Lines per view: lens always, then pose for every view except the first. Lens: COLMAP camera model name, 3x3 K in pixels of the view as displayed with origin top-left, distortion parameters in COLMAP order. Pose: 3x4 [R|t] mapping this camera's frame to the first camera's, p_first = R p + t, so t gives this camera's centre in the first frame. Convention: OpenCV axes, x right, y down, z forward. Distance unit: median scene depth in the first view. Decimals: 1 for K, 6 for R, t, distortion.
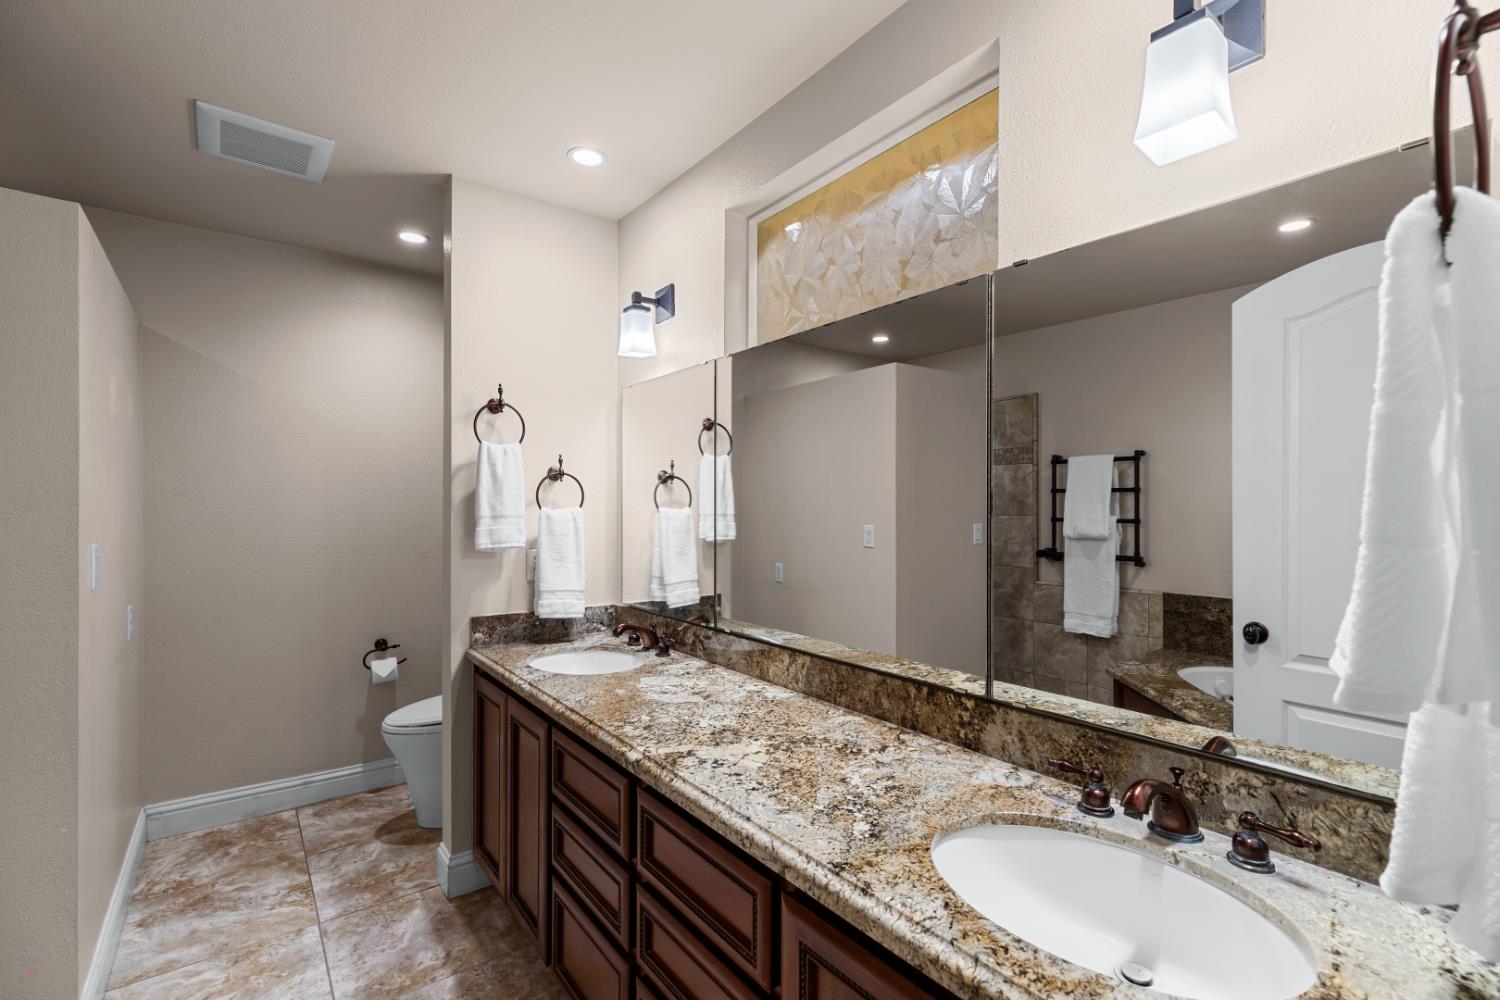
lens RADIAL K [[678.0, 0, 748.6], [0, 678.0, 512.0], [0, 0, 1]] dist [0.000999, 0.000227]
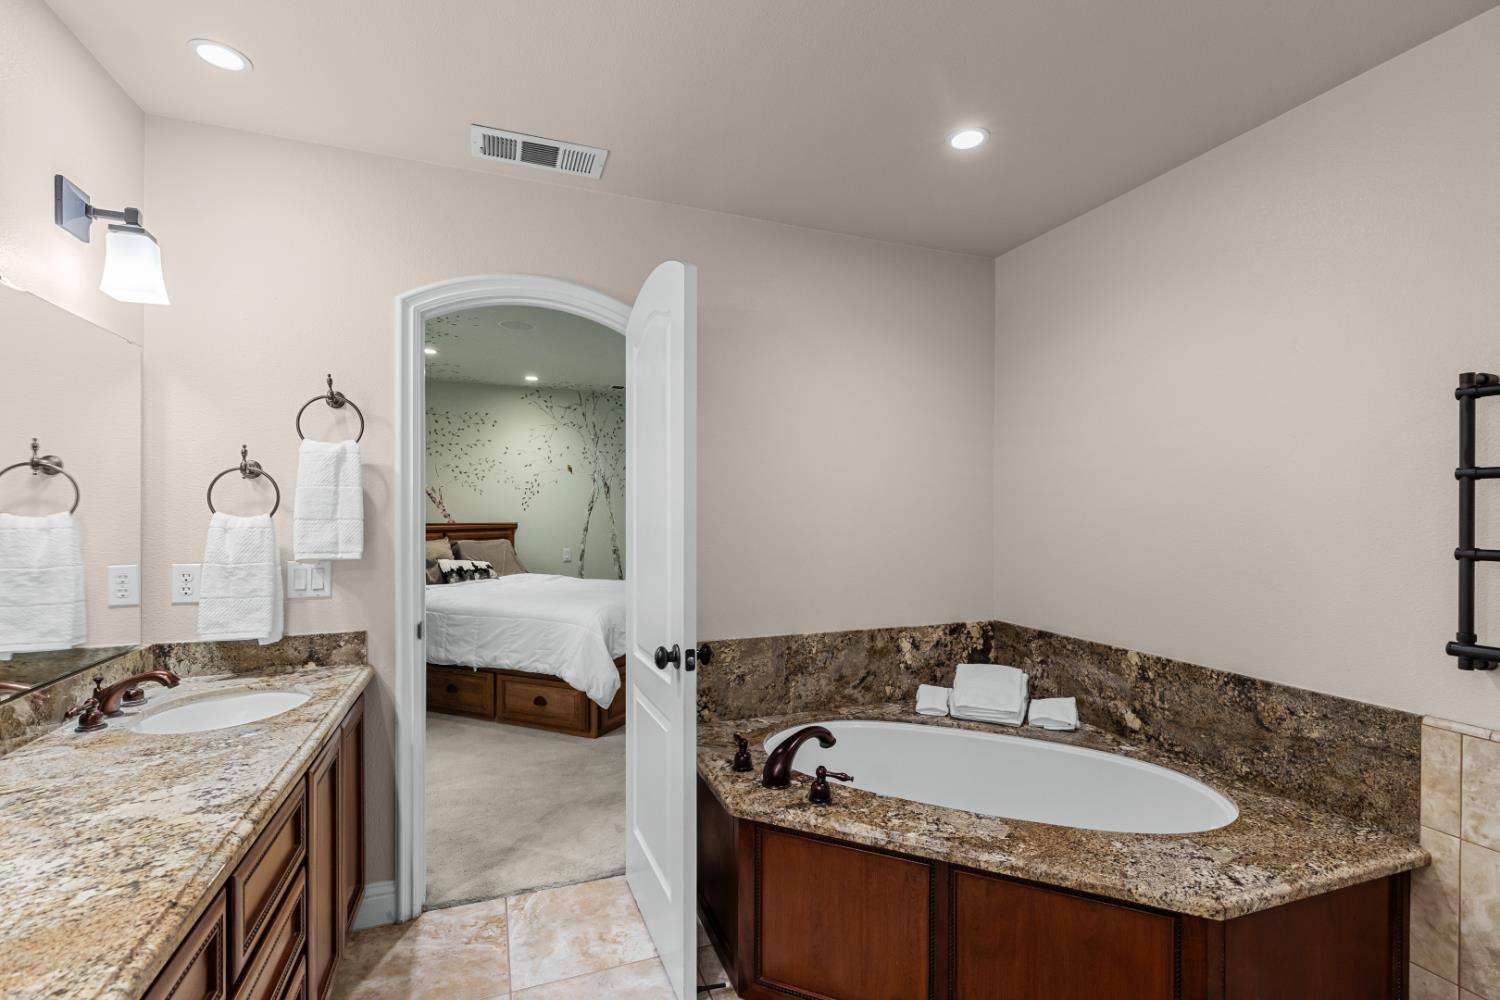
lens RADIAL K [[678.0, 0, 748.6], [0, 678.0, 512.0], [0, 0, 1]] dist [0.000999, 0.000227]
pose [[-0.961719, -0.007899, 0.273924, -0.998390], [-0.007001, 0.999966, 0.004256, -0.020603], [-0.273948, 0.002175, -0.961742, 1.677052]]
